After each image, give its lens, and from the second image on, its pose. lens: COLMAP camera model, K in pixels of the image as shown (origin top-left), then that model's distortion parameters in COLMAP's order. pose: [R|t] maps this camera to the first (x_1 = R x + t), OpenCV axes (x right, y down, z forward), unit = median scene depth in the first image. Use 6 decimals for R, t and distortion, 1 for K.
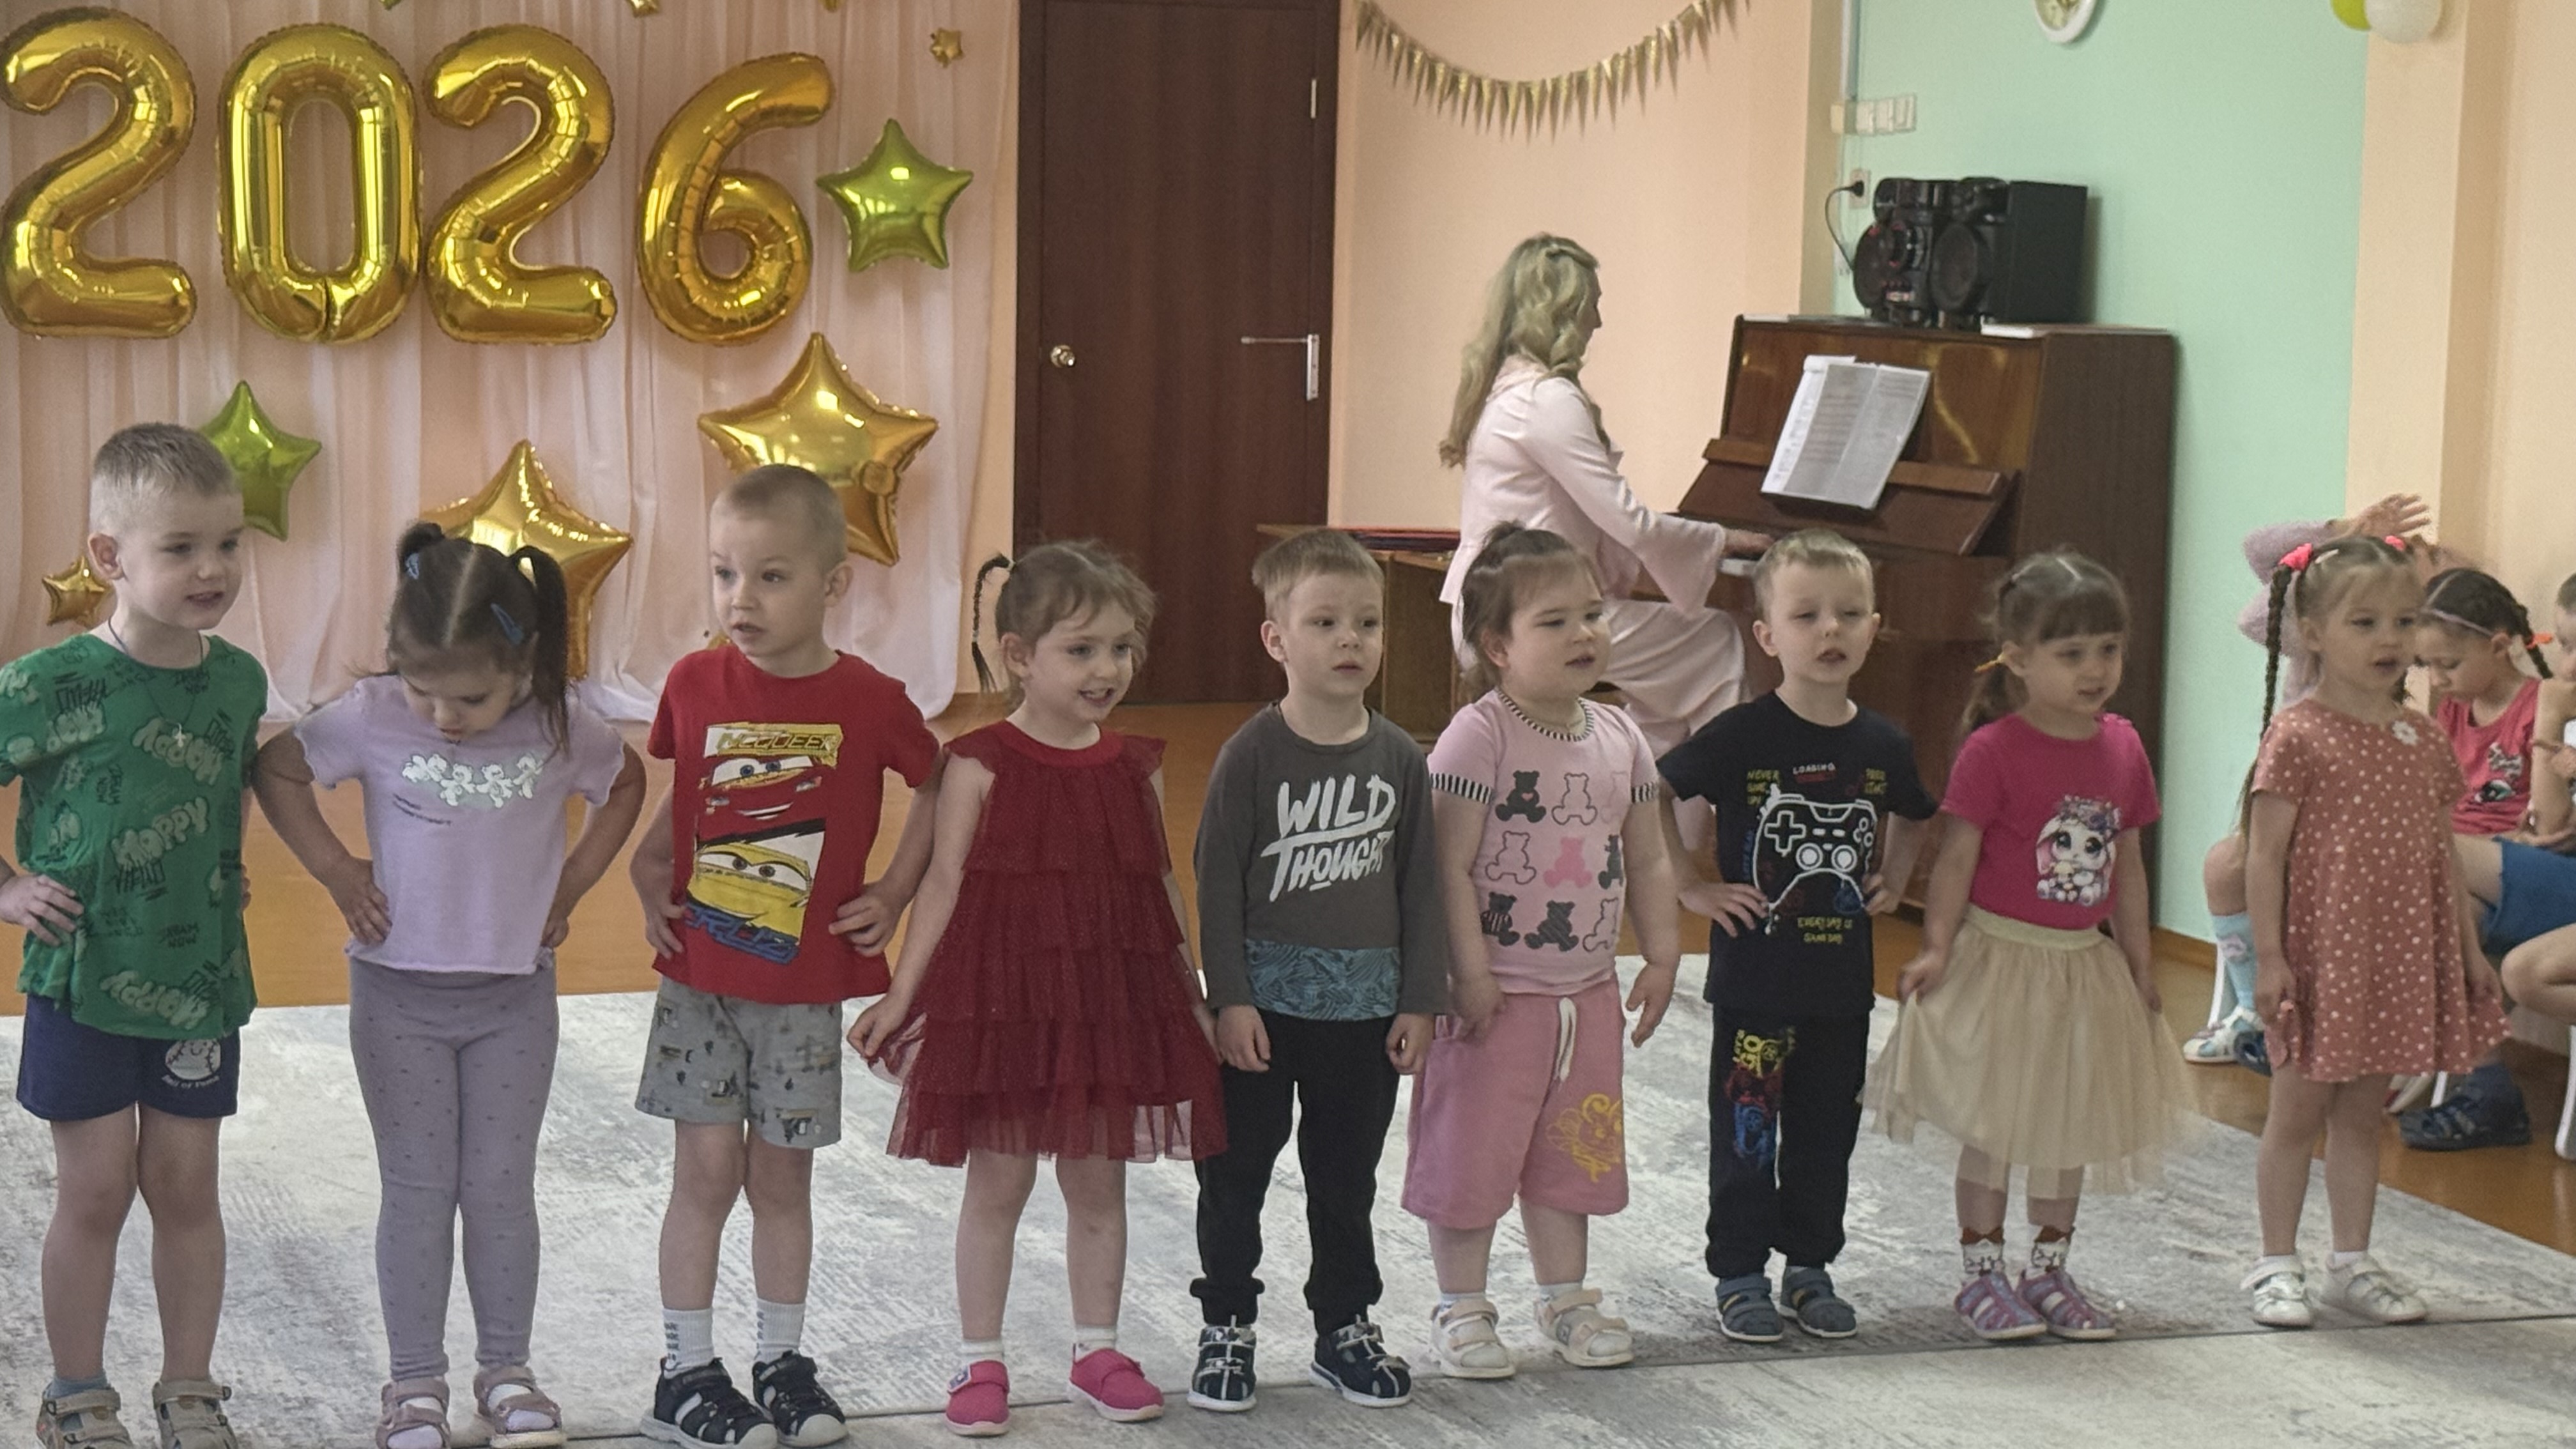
lens RADIAL K [[4468.1, 0, 1288.0], [0, 4468.1, 724.5], [0, 0, 1]] dist [-0.332473, 2.508216]
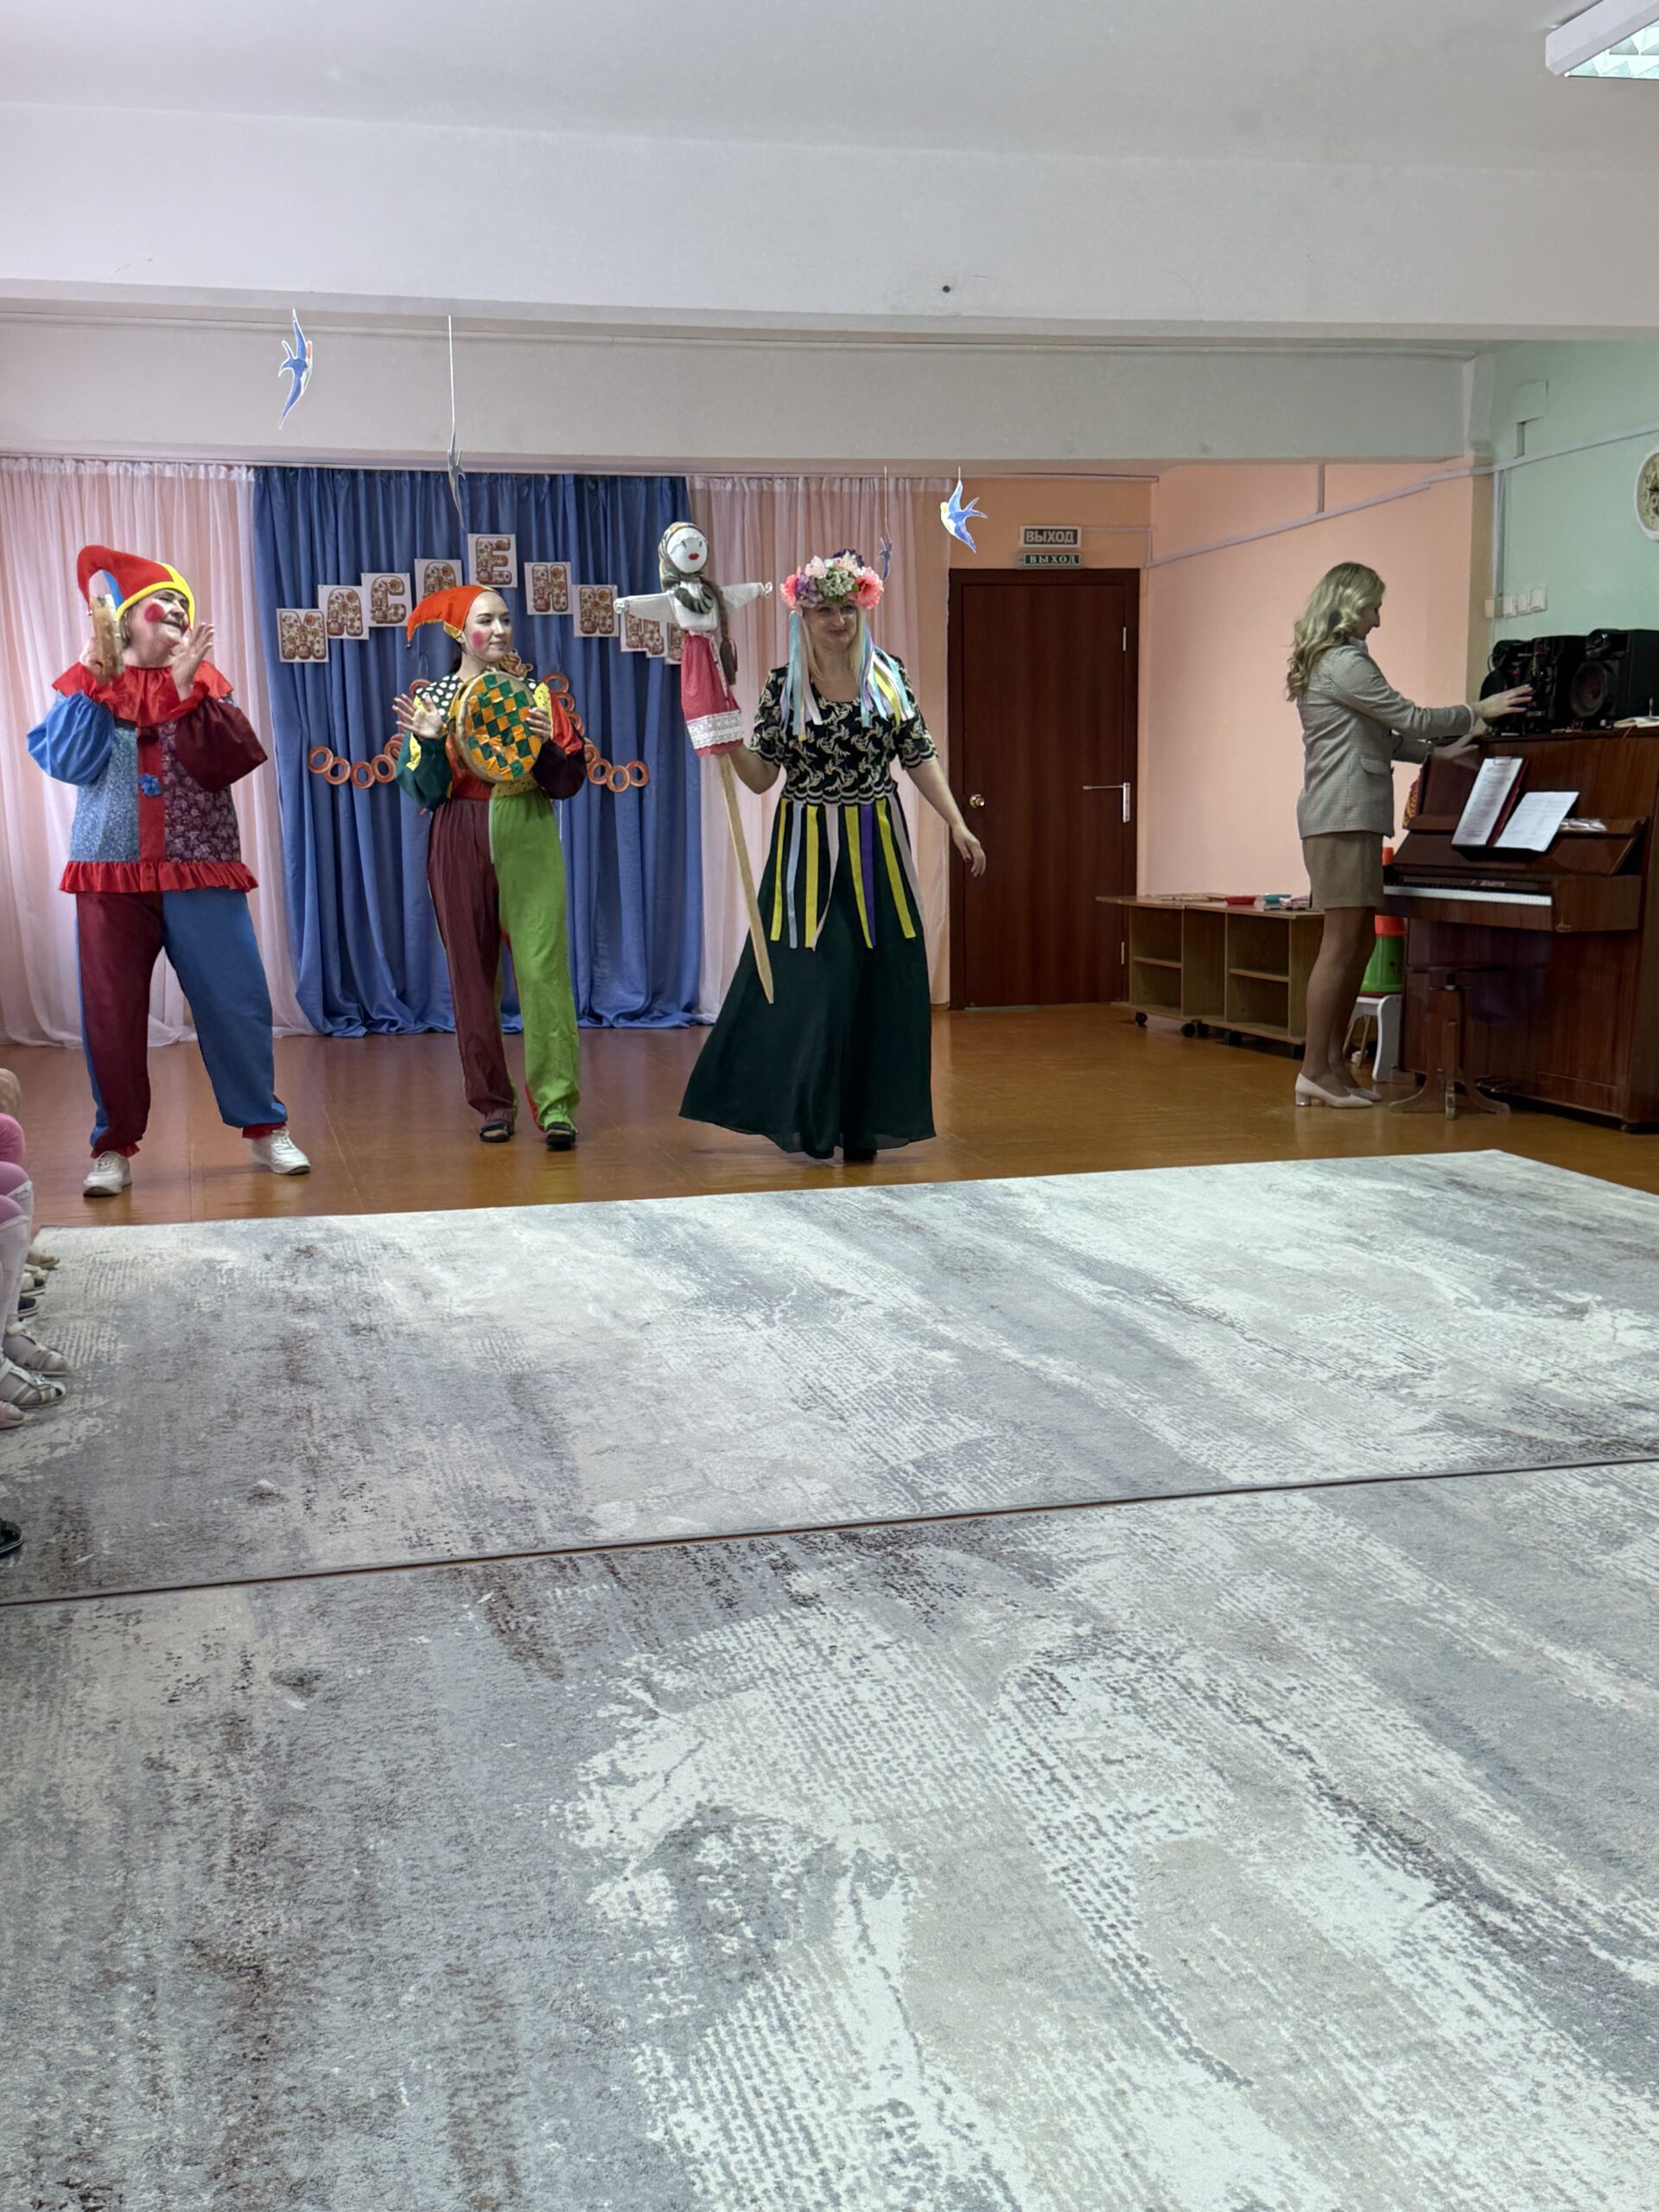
lens RADIAL K [[2503.3, 0, 829.5], [0, 2503.3, 1106.0], [0, 0, 1]] dist [0.229580, -0.485952]
pose [[0.994379, -0.026318, -0.102552, -0.043986], [0.029276, 0.999195, 0.027443, 0.012340], [0.101747, -0.030291, 0.994349, 0.227290]]
